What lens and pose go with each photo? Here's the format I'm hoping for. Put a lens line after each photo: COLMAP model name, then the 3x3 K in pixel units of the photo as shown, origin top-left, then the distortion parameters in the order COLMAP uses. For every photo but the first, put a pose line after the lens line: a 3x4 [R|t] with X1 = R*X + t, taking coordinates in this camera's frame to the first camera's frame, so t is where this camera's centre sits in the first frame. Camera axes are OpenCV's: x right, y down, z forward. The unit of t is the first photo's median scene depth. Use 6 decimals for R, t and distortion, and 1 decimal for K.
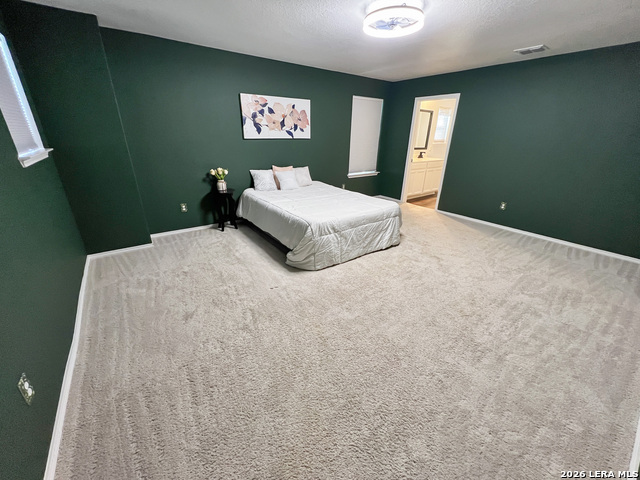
lens RADIAL K [[256.1, 0, 320.7], [0, 256.1, 239.5], [0, 0, 1]] dist [-0.002936, 0.000981]
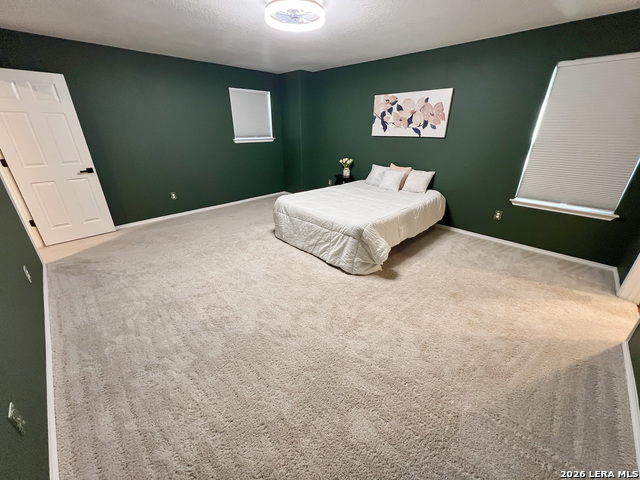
lens RADIAL K [[256.1, 0, 321.8], [0, 256.1, 240.5], [0, 0, 1]] dist [-0.002936, 0.000981]
pose [[0.162030, 0.383111, -0.909380, 0.968214], [-0.379871, 0.874754, 0.300839, -0.273732], [0.910739, 0.296702, 0.287269, 0.680501]]
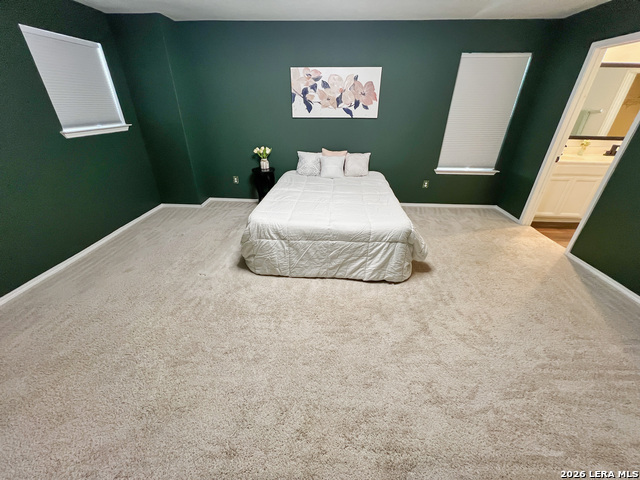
lens RADIAL K [[256.1, 0, 321.7], [0, 256.1, 239.0], [0, 0, 1]] dist [-0.002936, 0.000981]
pose [[0.774538, 0.286099, -0.564127, 0.502864], [-0.237486, 0.958146, 0.159862, -0.154638], [0.586252, 0.010153, 0.810065, 0.330213]]
